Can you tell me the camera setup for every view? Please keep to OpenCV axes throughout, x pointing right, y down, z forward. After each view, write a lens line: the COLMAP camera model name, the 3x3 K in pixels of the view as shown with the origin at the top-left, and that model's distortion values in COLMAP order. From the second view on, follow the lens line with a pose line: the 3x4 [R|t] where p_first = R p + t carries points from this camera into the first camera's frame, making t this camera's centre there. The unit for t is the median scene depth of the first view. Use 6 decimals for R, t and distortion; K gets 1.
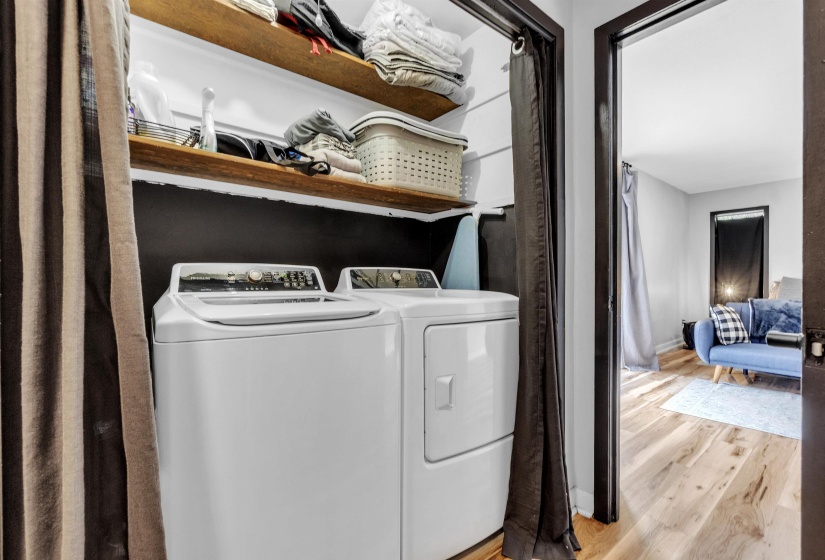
lens RADIAL K [[358.7, 0, 406.2], [0, 358.7, 279.6], [0, 0, 1]] dist [-0.001943, 0.000189]
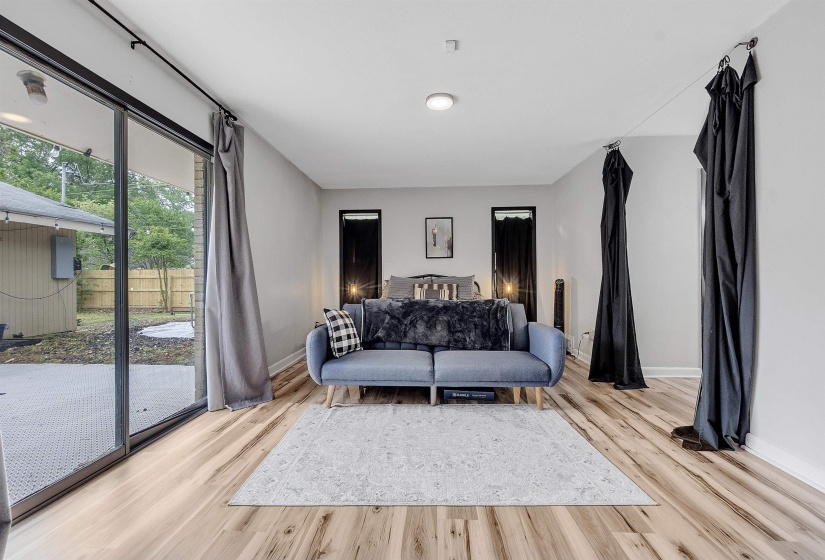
lens RADIAL K [[358.7, 0, 406.2], [0, 358.7, 279.6], [0, 0, 1]] dist [-0.001943, 0.000189]
pose [[0.667877, -0.001718, 0.744269, 0.377272], [0.003321, 0.999994, -0.000671, 0.004559], [-0.744264, 0.002920, 0.667879, 0.328033]]
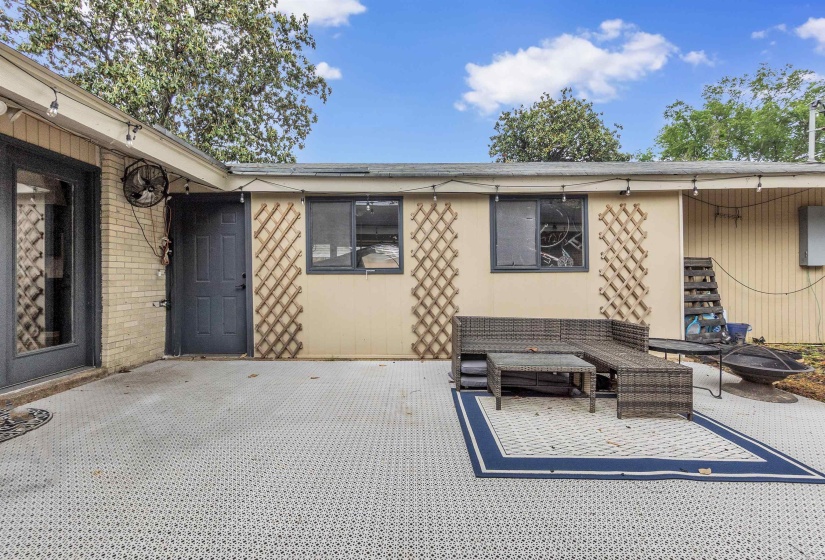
lens RADIAL K [[351.3, 0, 409.4], [0, 351.3, 276.4], [0, 0, 1]] dist [-0.002272, -0.000483]
pose [[0.773891, 0.001050, -0.633318, 0.219364], [-0.000880, 0.999999, 0.000582, 0.028663], [0.633318, 0.000107, 0.773892, 1.052754]]
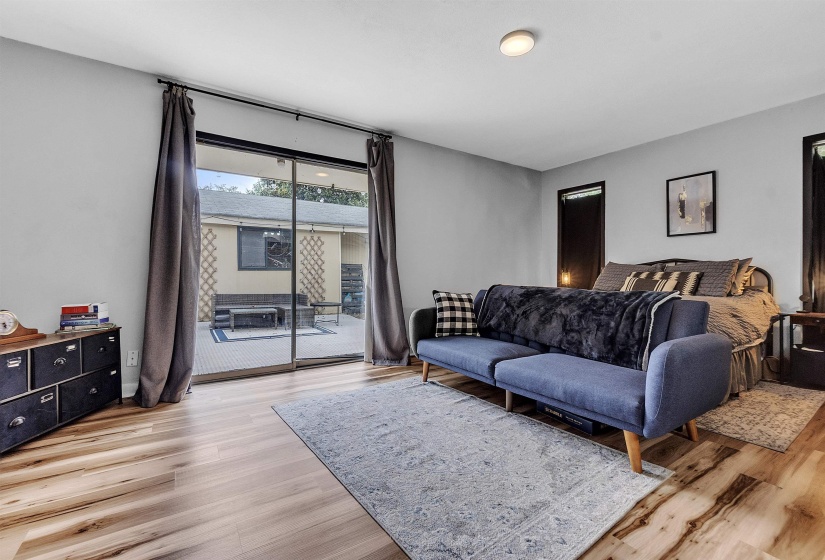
lens RADIAL K [[356.1, 0, 407.3], [0, 356.1, 274.3], [0, 0, 1]] dist [-0.000488, 0.000560]
pose [[0.995412, 0.007441, -0.095392, 0.882844], [-0.007354, 0.999972, 0.001265, 0.029985], [0.095399, -0.000558, 0.995439, 0.141333]]
